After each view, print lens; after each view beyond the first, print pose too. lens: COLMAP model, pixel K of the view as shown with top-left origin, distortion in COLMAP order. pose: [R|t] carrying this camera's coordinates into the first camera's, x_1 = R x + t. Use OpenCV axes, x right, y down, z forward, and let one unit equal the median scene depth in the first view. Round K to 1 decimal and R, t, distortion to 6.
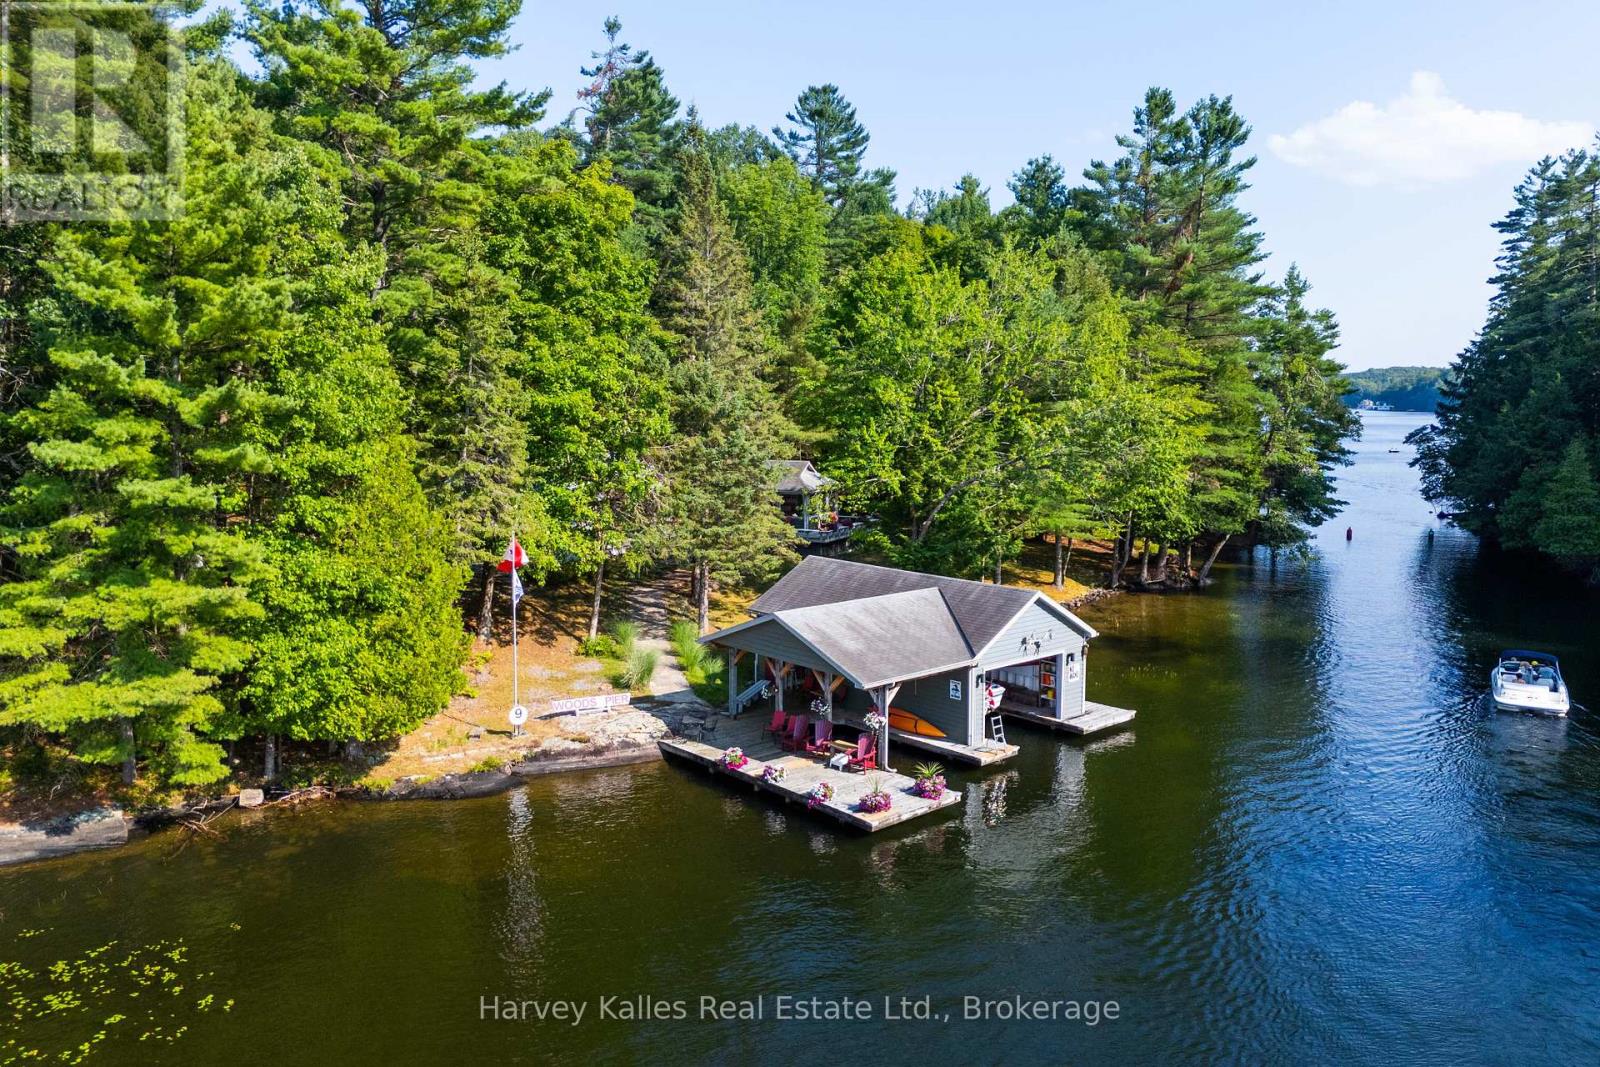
lens RADIAL K [[1182.6, 0, 803.0], [0, 1182.6, 527.2], [0, 0, 1]] dist [0.097998, -0.115185]
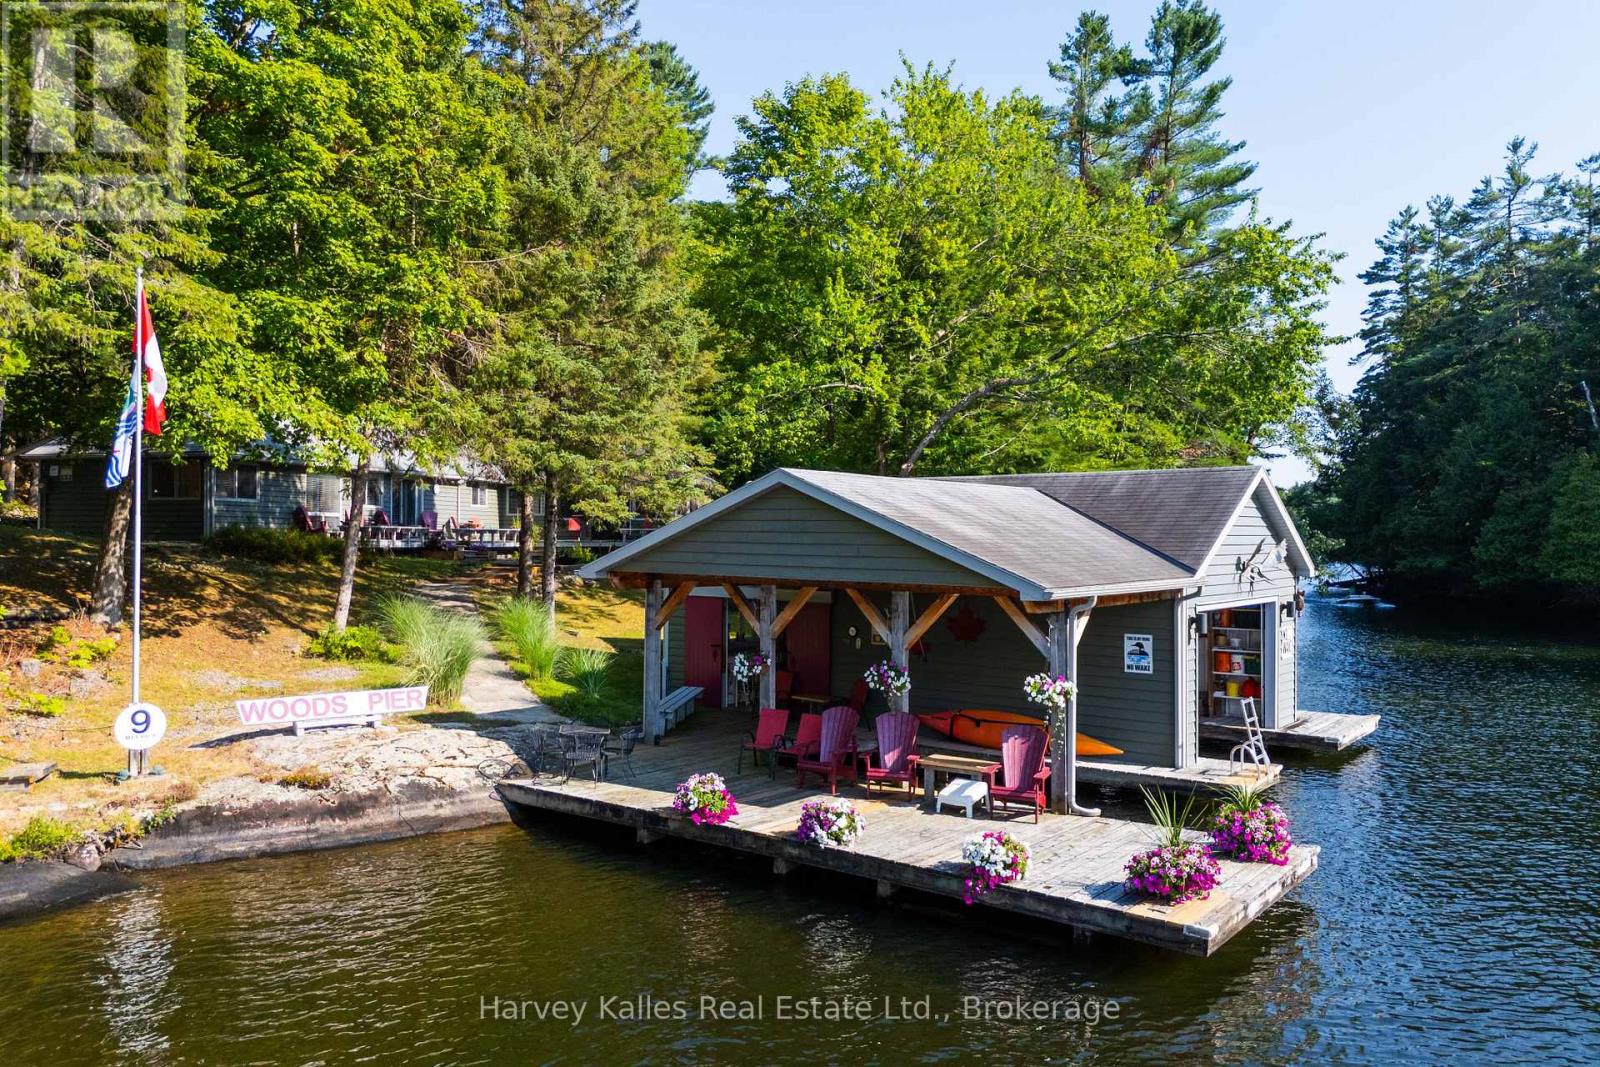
lens RADIAL K [[1186.8, 0, 800.0], [0, 1186.8, 533.5], [0, 0, 1]] dist [0.035181, 0.000493]
pose [[0.982281, 0.004296, 0.187364, -0.082735], [0.017243, 0.993426, -0.113174, 0.121898], [-0.186618, 0.114399, 0.975749, 0.475398]]
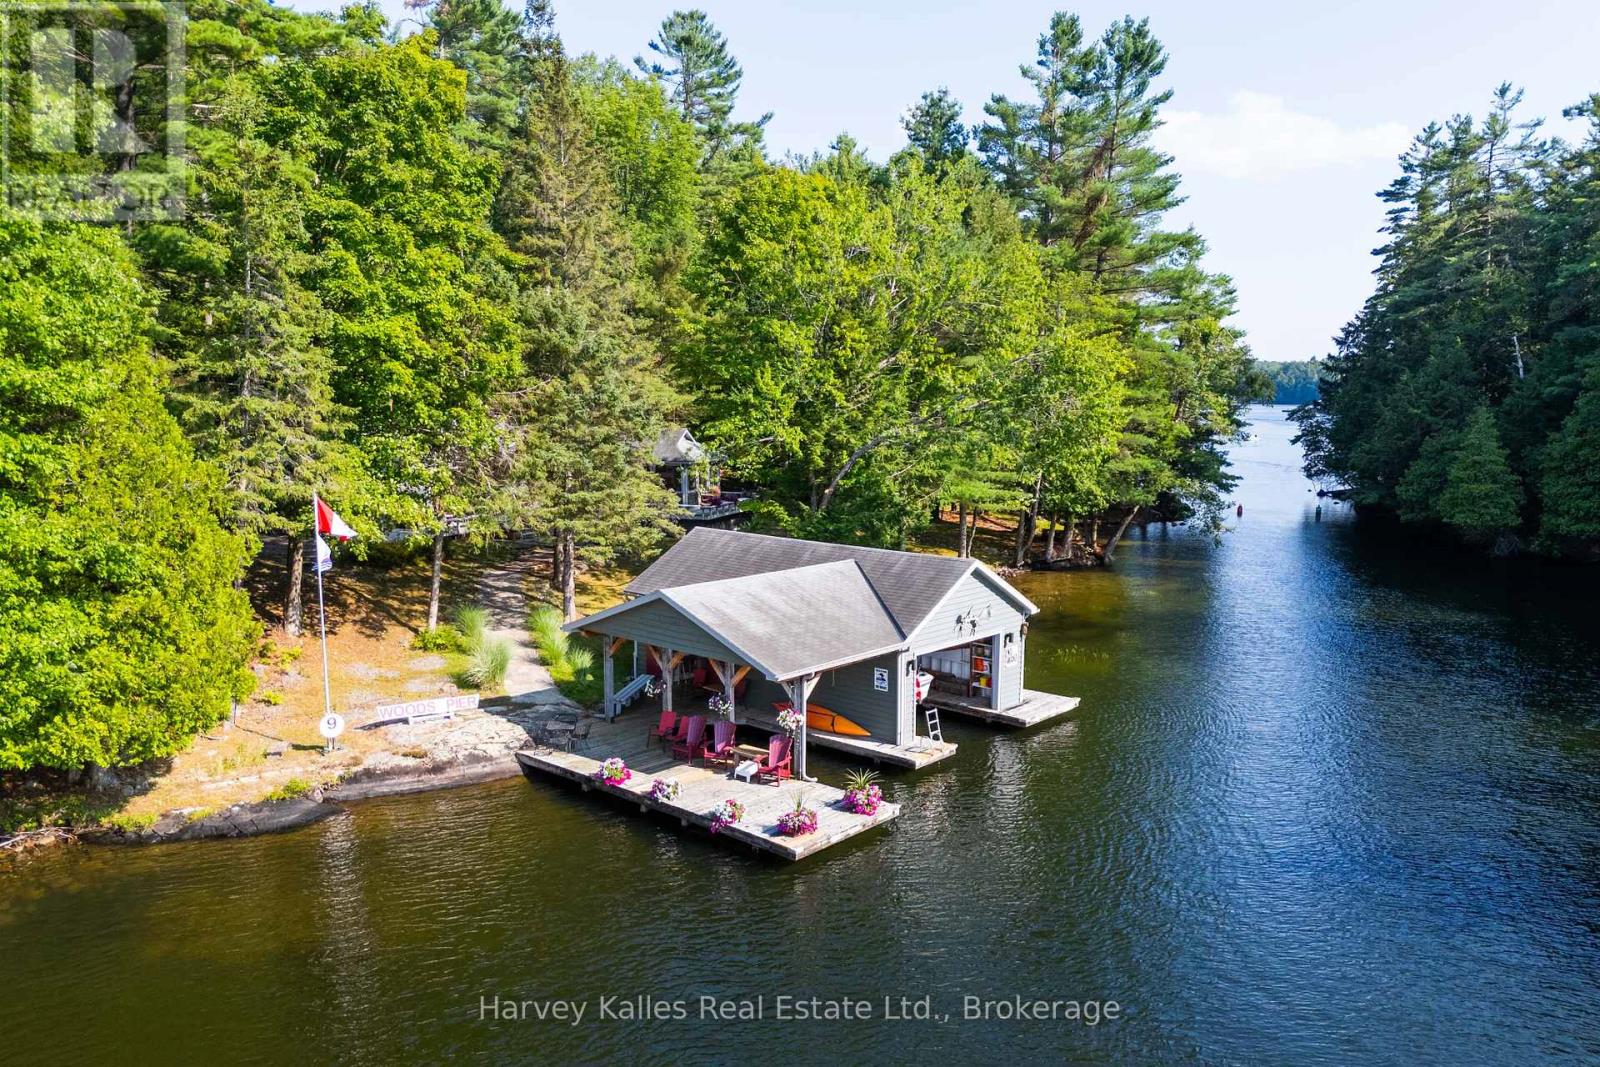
lens RADIAL K [[1179.3, 0, 800.5], [0, 1179.3, 602.5], [0, 0, 1]] dist [0.079355, -0.086038]
pose [[0.993760, -0.018294, 0.110029, -0.015044], [0.010959, 0.997699, 0.066902, 0.024053], [-0.111000, -0.065279, 0.991674, 0.166444]]
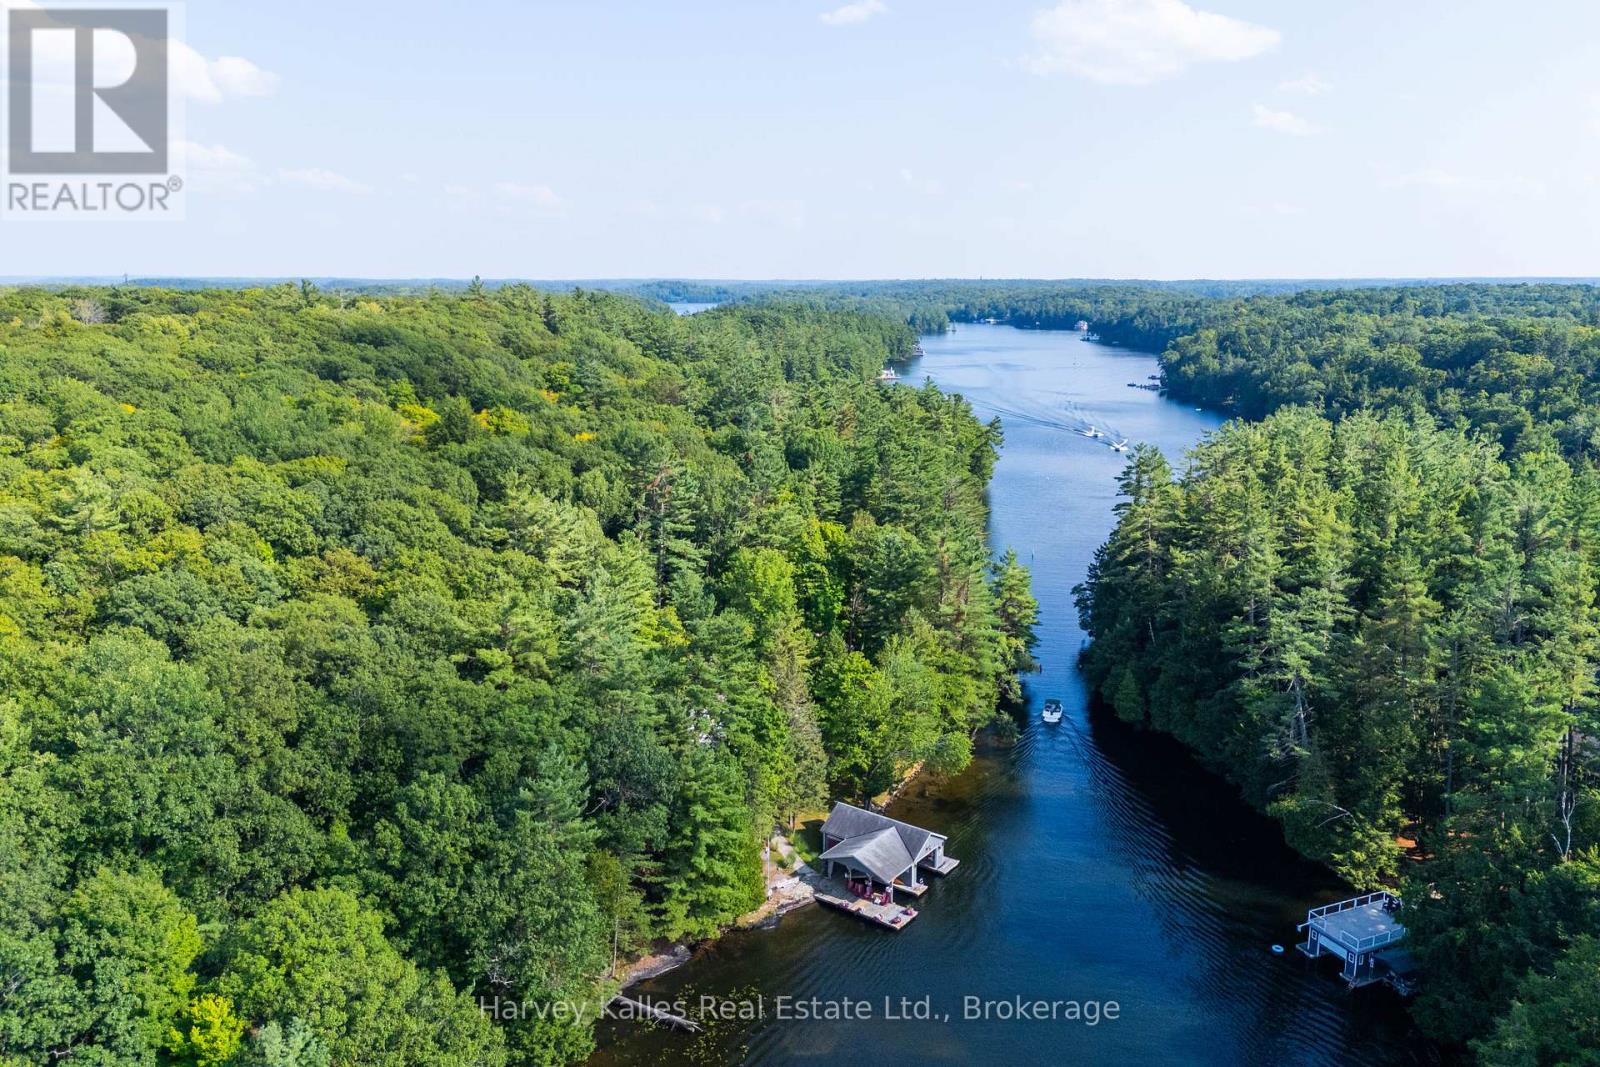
lens RADIAL K [[1182.6, 0, 803.0], [0, 1182.6, 527.2], [0, 0, 1]] dist [0.097998, -0.115185]
pose [[0.978468, -0.044615, 0.201518, -0.624131], [0.025301, 0.994921, 0.097424, -0.915830], [-0.204841, -0.090228, 0.974628, -1.637196]]
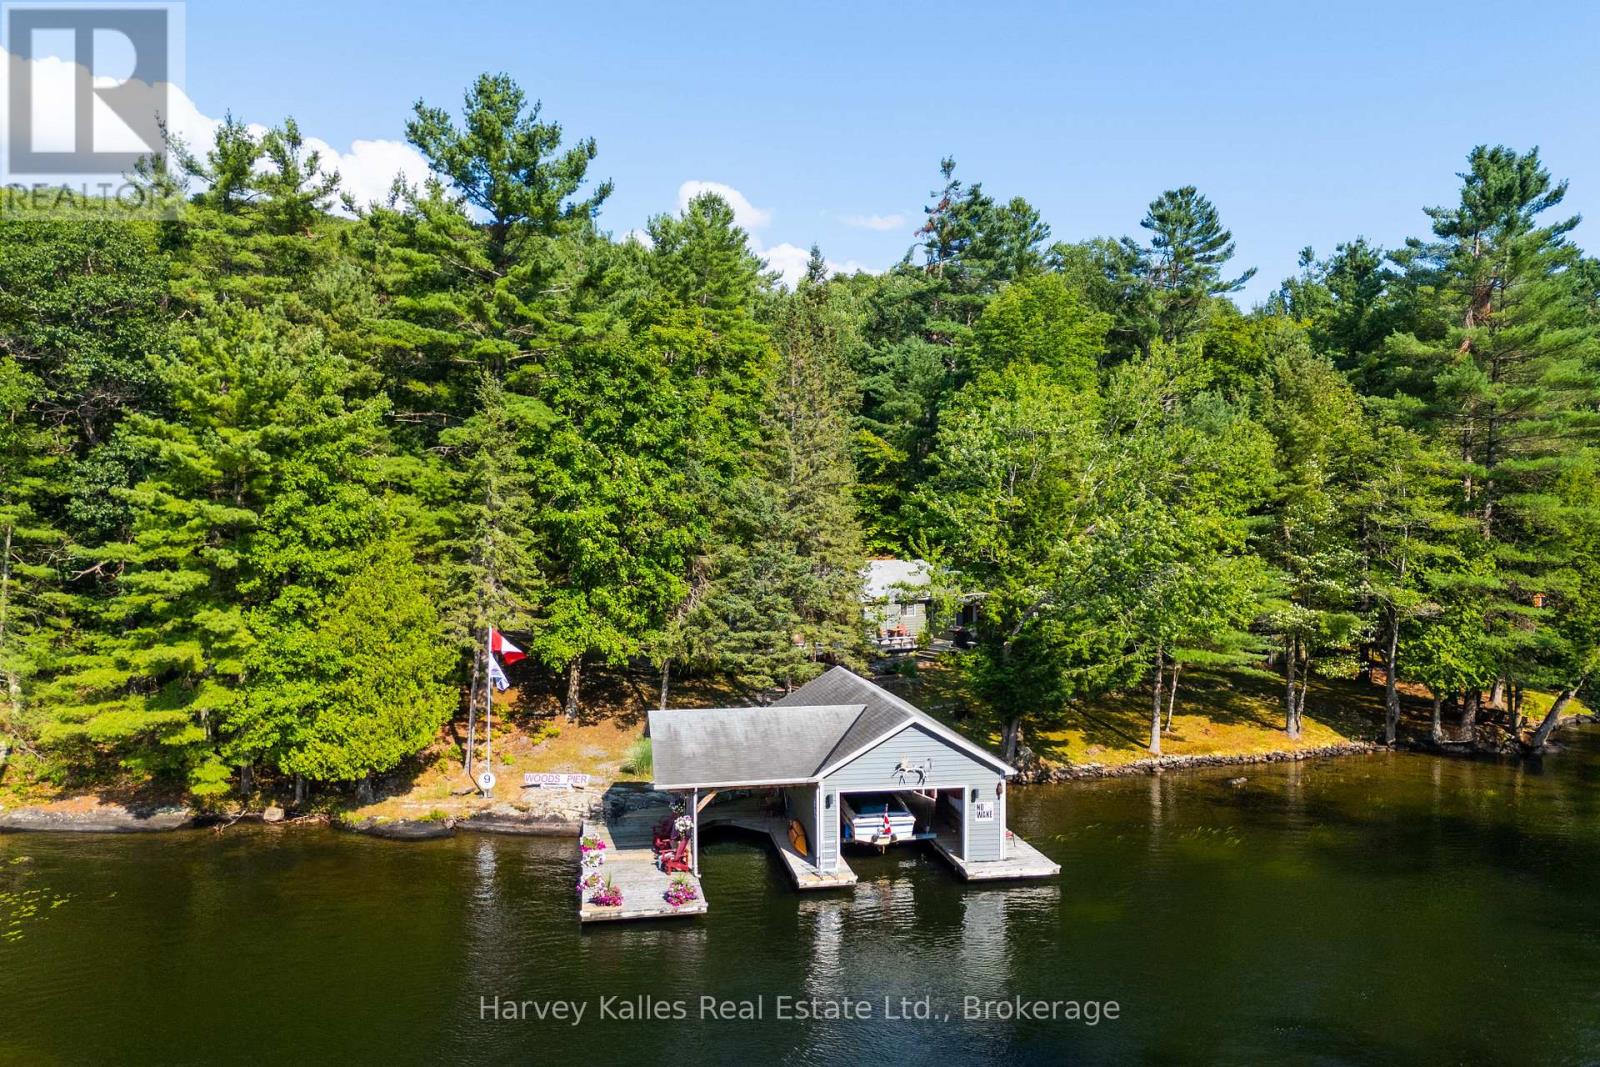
lens RADIAL K [[1186.8, 0, 800.0], [0, 1186.8, 533.5], [0, 0, 1]] dist [0.035181, 0.000493]
pose [[0.855409, 0.012973, -0.517791, 0.538399], [-0.058739, 0.995667, -0.072093, -0.015753], [0.514612, 0.092084, 0.852464, 0.114157]]
